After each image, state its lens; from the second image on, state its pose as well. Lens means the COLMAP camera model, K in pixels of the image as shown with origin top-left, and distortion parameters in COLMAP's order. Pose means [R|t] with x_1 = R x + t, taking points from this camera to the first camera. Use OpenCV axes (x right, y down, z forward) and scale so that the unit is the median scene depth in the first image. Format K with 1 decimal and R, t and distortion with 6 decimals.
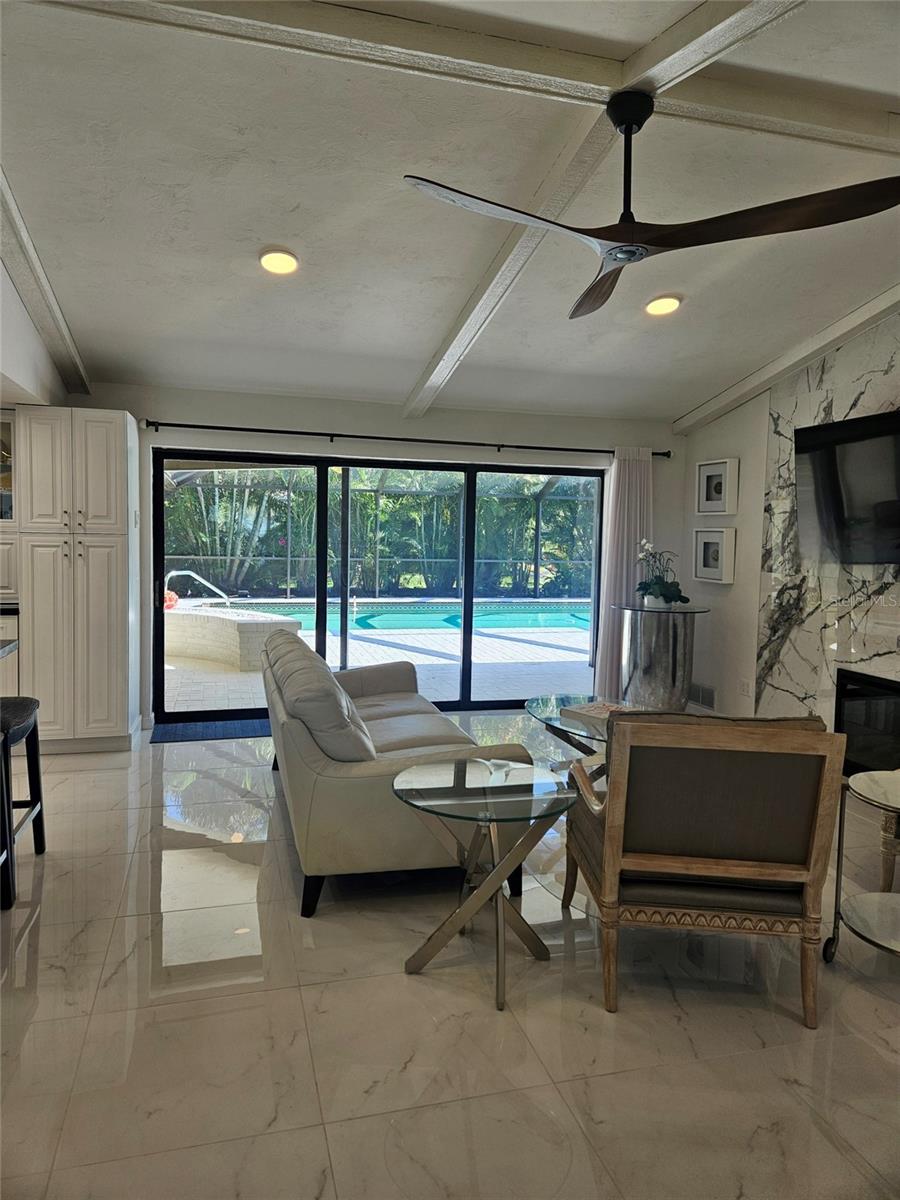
lens RADIAL K [[797.6, 0, 442.8], [0, 797.6, 595.4], [0, 0, 1]] dist [0.025462, -0.002081]
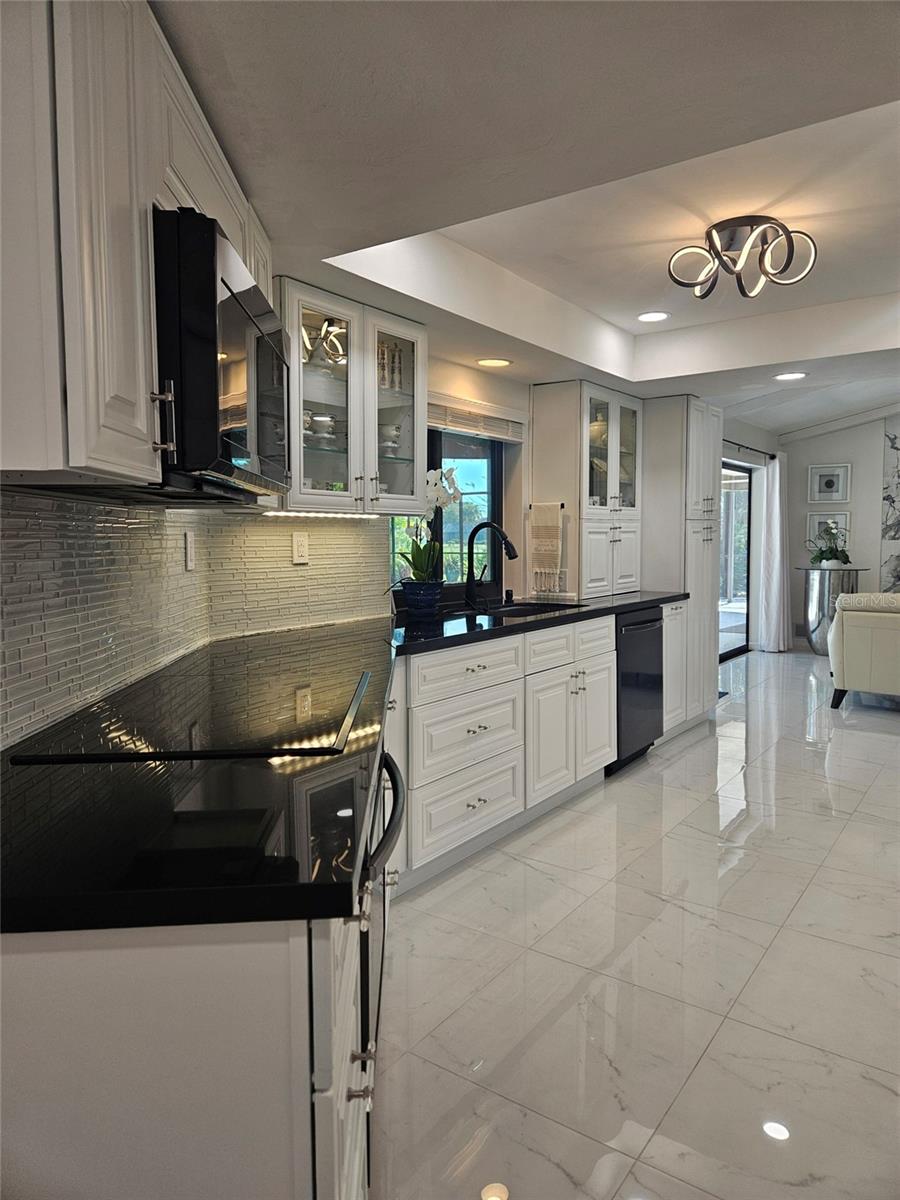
lens RADIAL K [[797.6, 0, 442.8], [0, 797.6, 595.4], [0, 0, 1]] dist [0.025462, -0.002081]
pose [[0.778943, -0.069980, 0.623177, -1.176319], [0.065153, 0.997407, 0.030566, -0.025845], [-0.623700, 0.016793, 0.781483, 0.335984]]
